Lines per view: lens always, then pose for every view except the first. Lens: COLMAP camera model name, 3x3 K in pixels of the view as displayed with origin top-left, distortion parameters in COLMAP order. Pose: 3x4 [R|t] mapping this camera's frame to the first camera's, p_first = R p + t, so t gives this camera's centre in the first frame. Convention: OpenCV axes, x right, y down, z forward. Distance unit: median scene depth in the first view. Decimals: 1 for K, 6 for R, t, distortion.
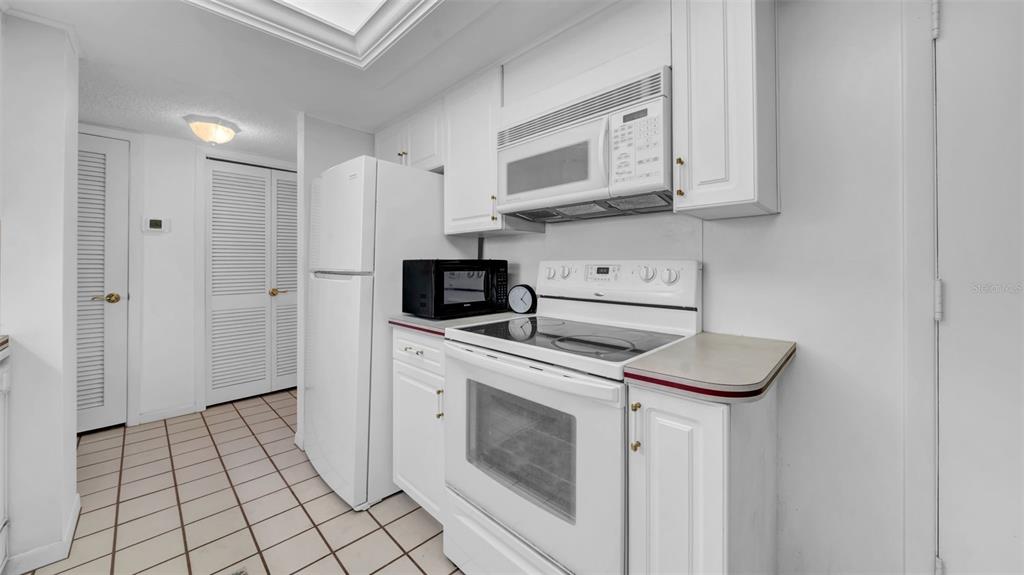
lens RADIAL K [[363.3, 0, 493.6], [0, 363.3, 262.2], [0, 0, 1]] dist [-0.000559, -0.000041]
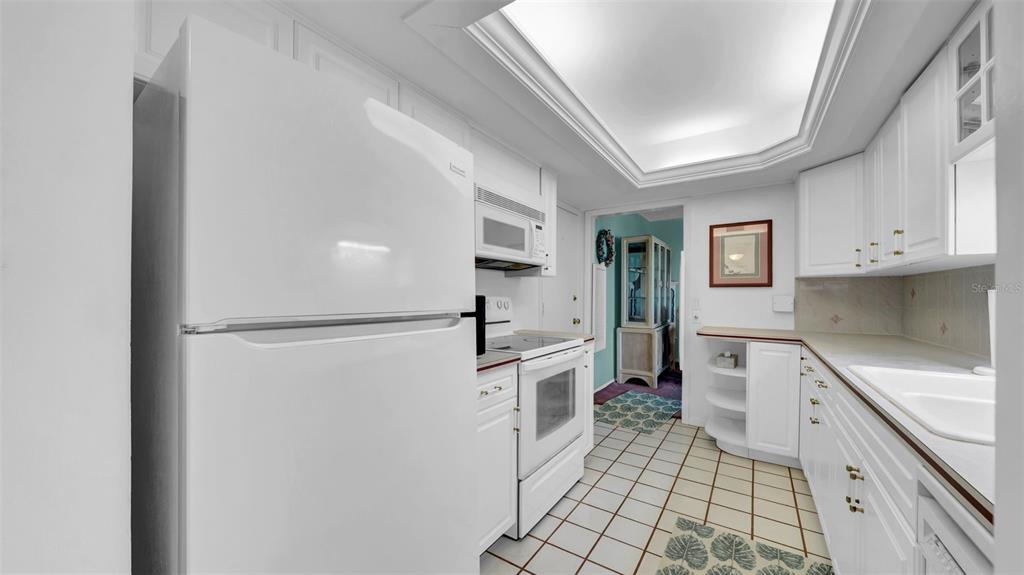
lens RADIAL K [[363.3, 0, 506.6], [0, 363.3, 293.5], [0, 0, 1]] dist [-0.000559, -0.000041]
pose [[-0.190613, 0.006266, 0.981645, -1.116826], [-0.010980, 0.999903, -0.008515, -0.005056], [-0.981604, -0.012402, -0.190526, 1.091712]]
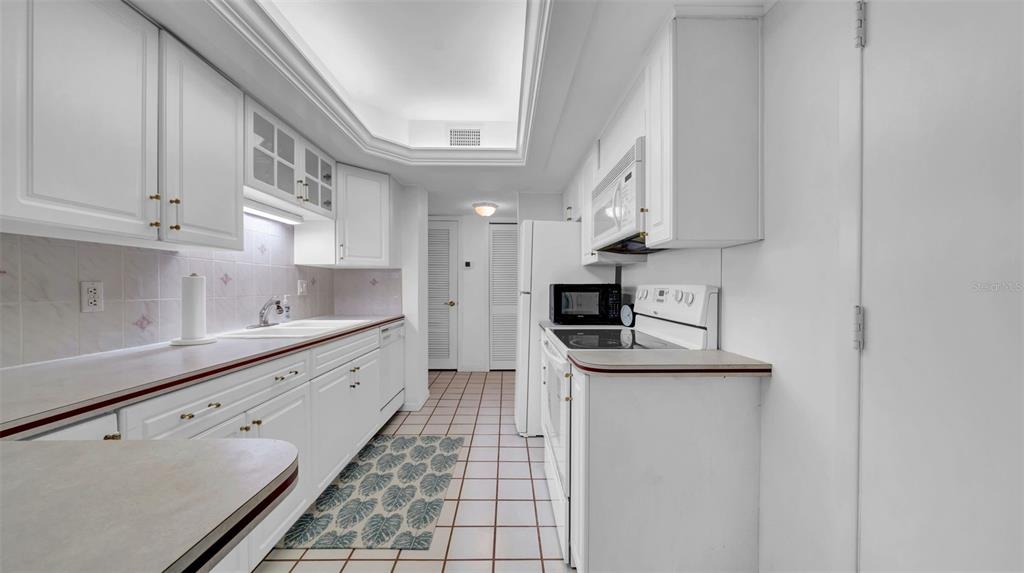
lens RADIAL K [[363.3, 0, 514.0], [0, 363.3, 287.8], [0, 0, 1]] dist [-0.000559, -0.000041]
pose [[0.705814, 0.006303, -0.708369, 0.742332], [0.000291, 0.999958, 0.009188, -0.005179], [0.708397, -0.006691, 0.705782, -0.175584]]
